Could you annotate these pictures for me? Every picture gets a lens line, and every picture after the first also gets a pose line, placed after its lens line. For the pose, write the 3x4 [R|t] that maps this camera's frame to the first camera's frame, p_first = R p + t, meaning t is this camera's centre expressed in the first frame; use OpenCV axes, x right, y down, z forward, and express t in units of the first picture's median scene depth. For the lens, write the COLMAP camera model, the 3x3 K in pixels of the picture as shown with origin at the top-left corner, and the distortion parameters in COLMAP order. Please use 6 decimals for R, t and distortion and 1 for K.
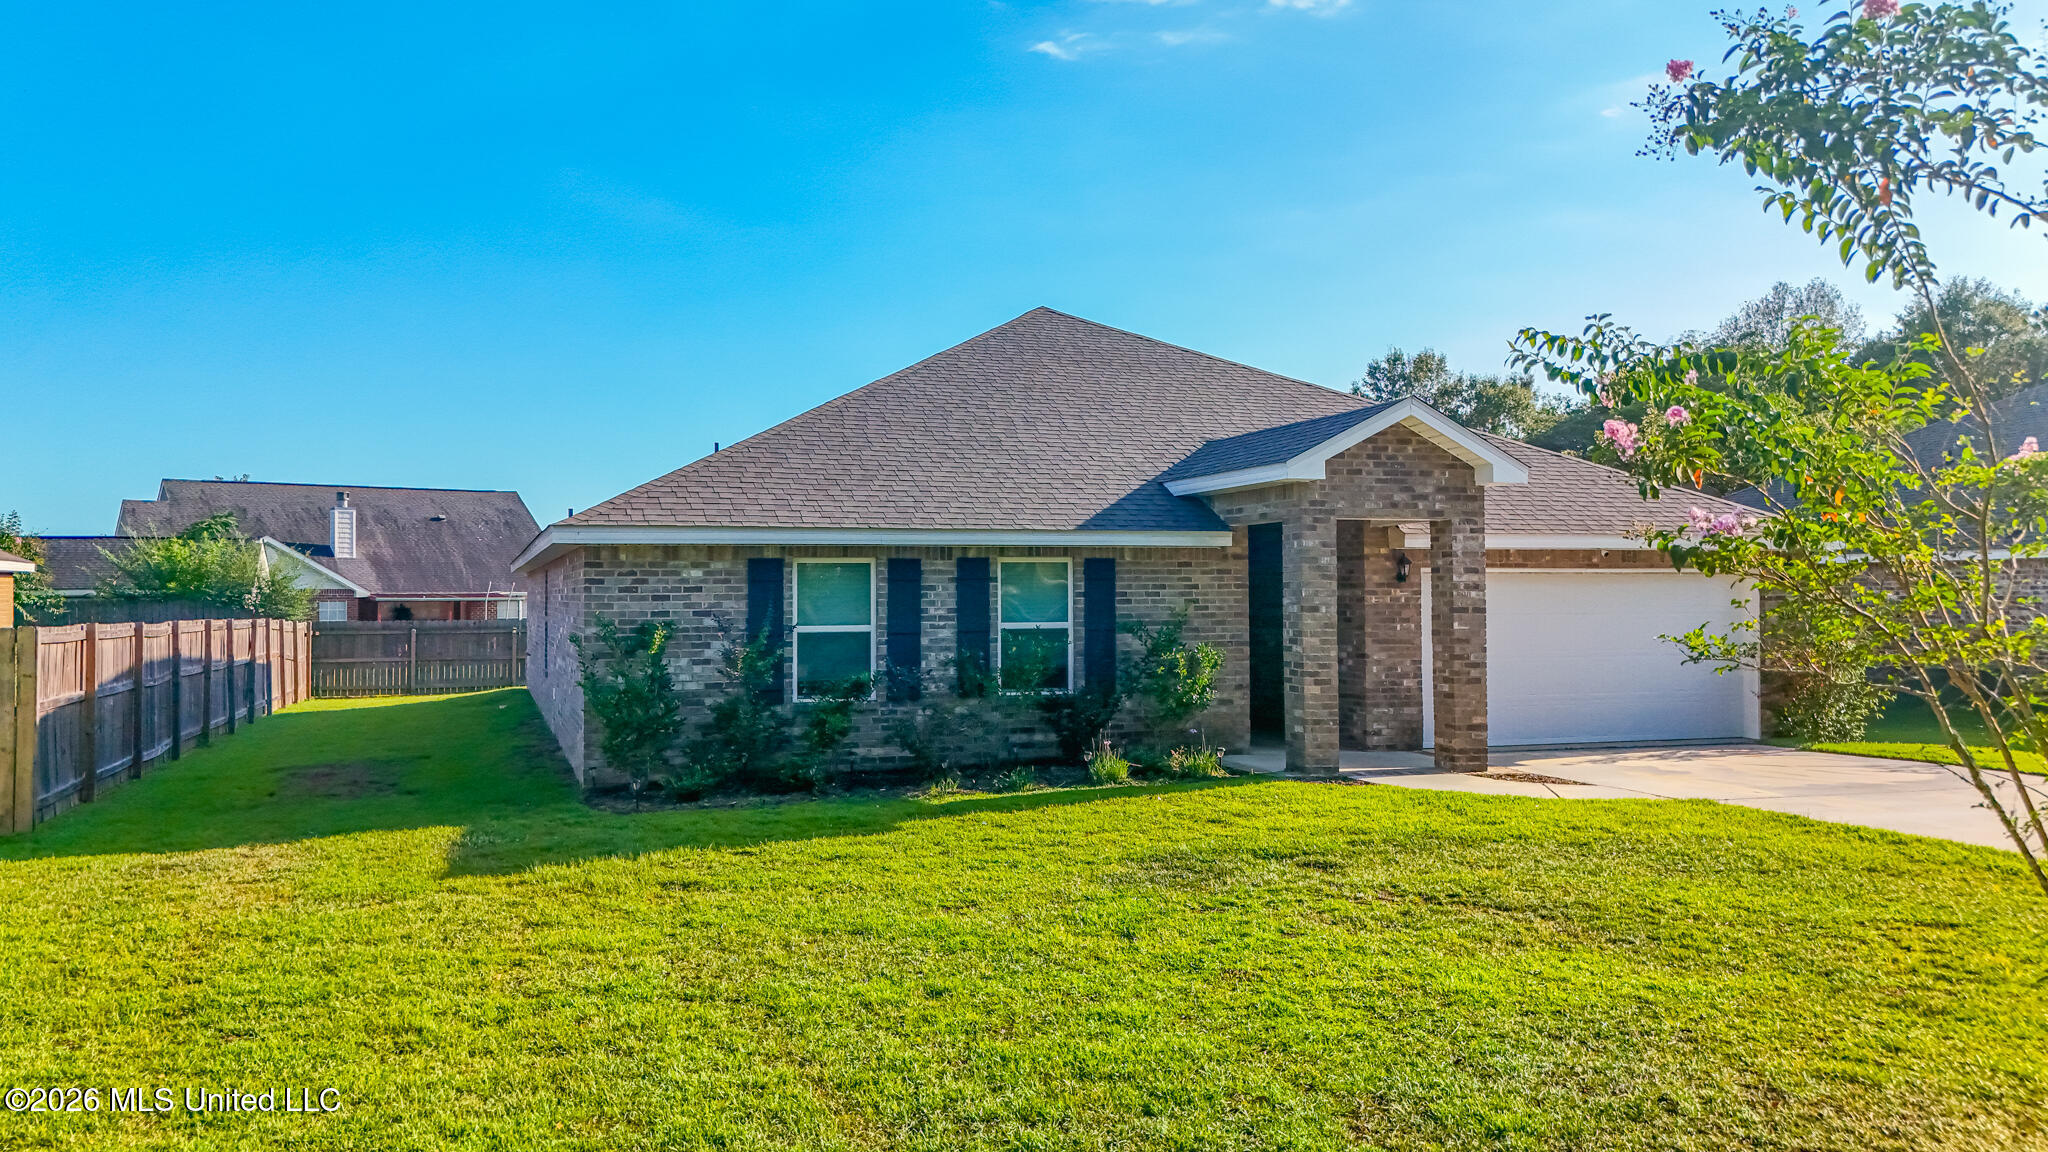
lens RADIAL K [[1565.5, 0, 981.5], [0, 1565.5, 574.0], [0, 0, 1]] dist [0.102223, -0.131467]
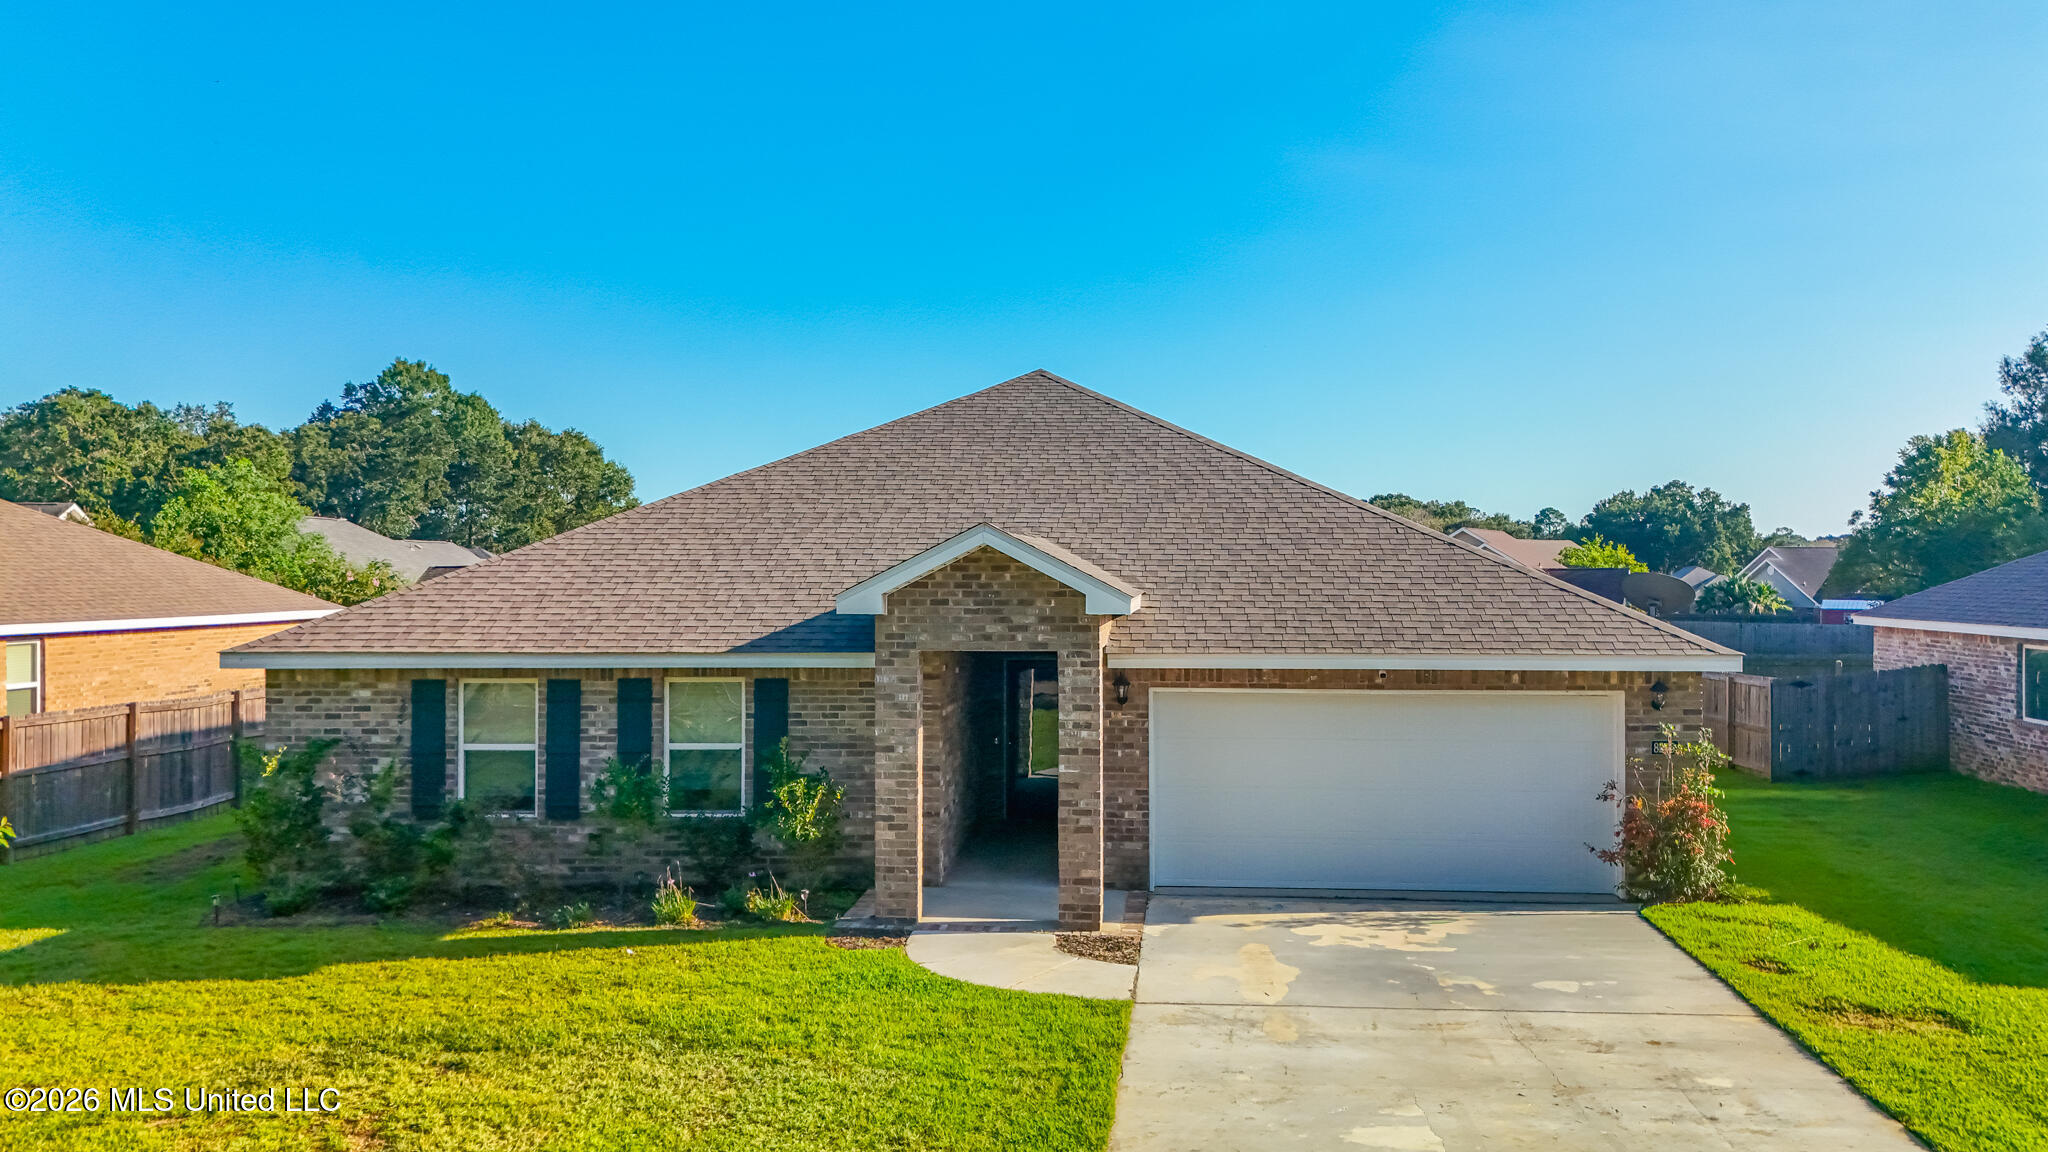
lens RADIAL K [[1648.7, 0, 1149.3], [0, 1648.7, 531.9], [0, 0, 1]] dist [0.052490, -0.090753]
pose [[0.940750, -0.003284, -0.339085, 0.672172], [-0.000101, 0.999950, -0.009963, -0.094732], [0.339101, 0.009407, 0.940703, 0.116149]]
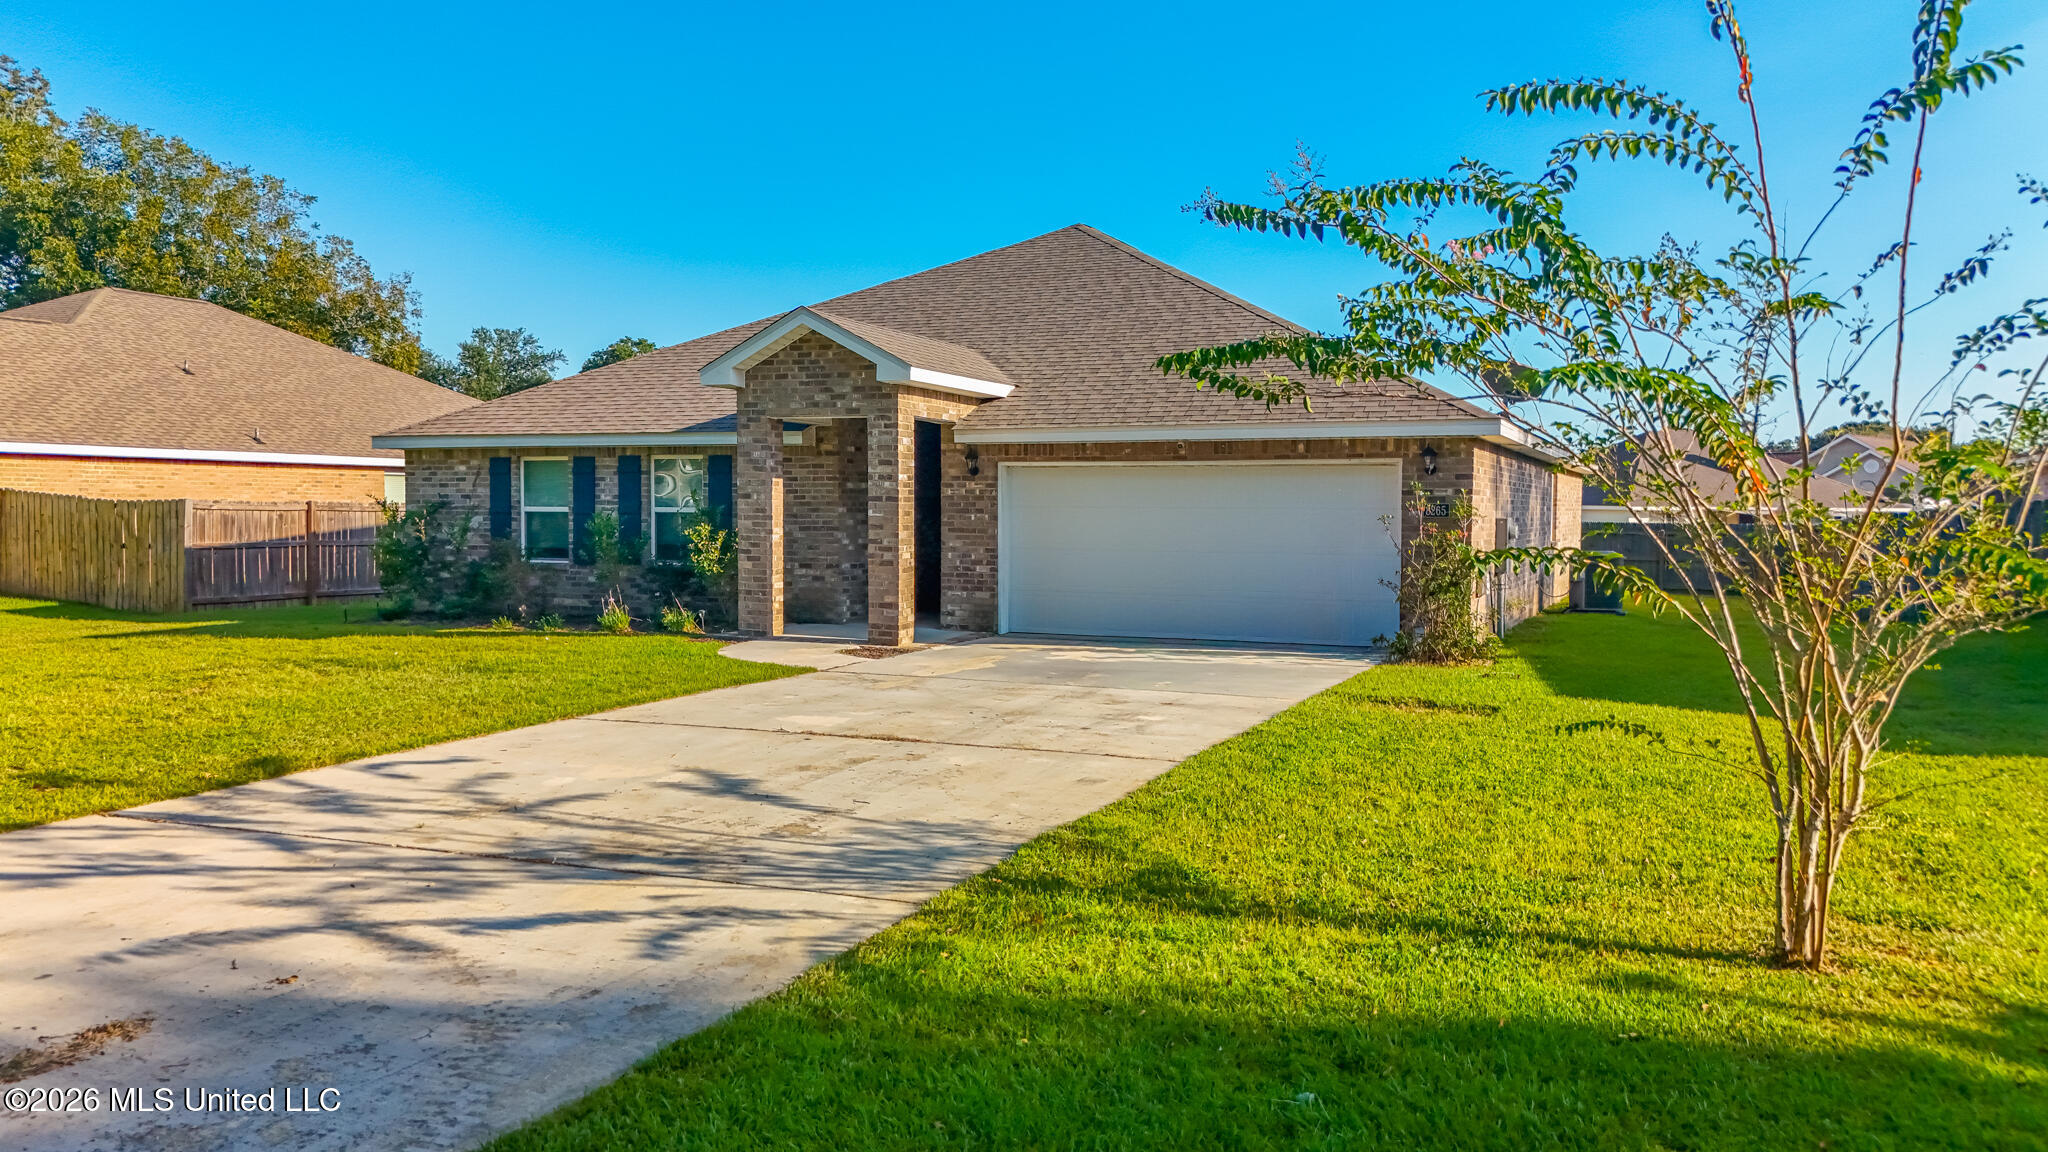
lens RADIAL K [[1523.3, 0, 1028.0], [0, 1523.3, 570.8], [0, 0, 1]] dist [0.078224, -0.083057]
pose [[0.755727, 0.037305, -0.653824, 1.080624], [-0.001931, 0.998499, 0.054739, 0.014770], [0.654885, -0.040105, 0.754664, 0.266356]]
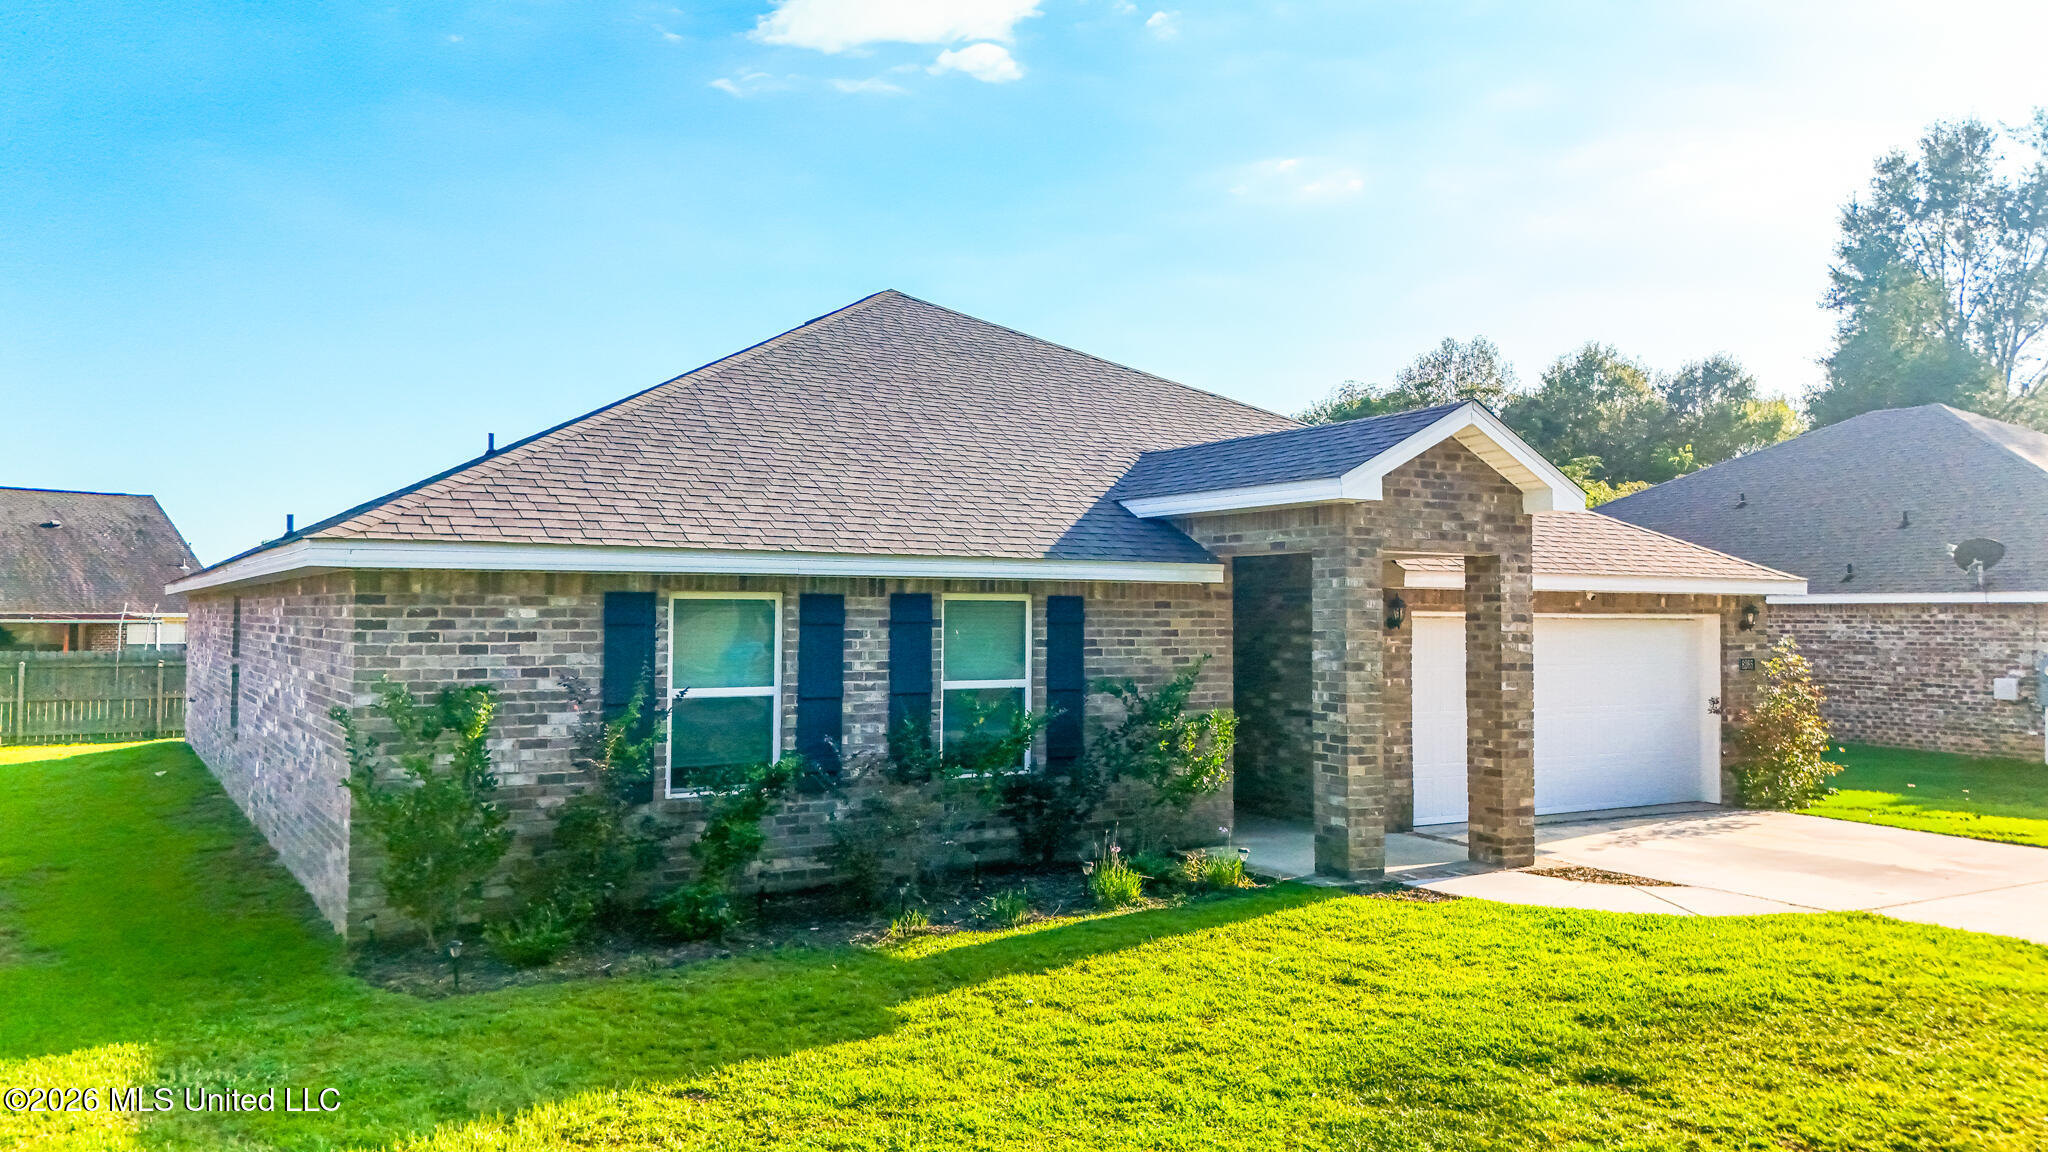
lens RADIAL K [[1523.3, 0, 1028.0], [0, 1523.3, 570.8], [0, 0, 1]] dist [0.078224, -0.083057]
pose [[0.971771, 0.016731, 0.235334, -0.122938], [-0.012908, 0.999759, -0.017777, -0.009319], [-0.235574, 0.014238, 0.971752, 0.291349]]
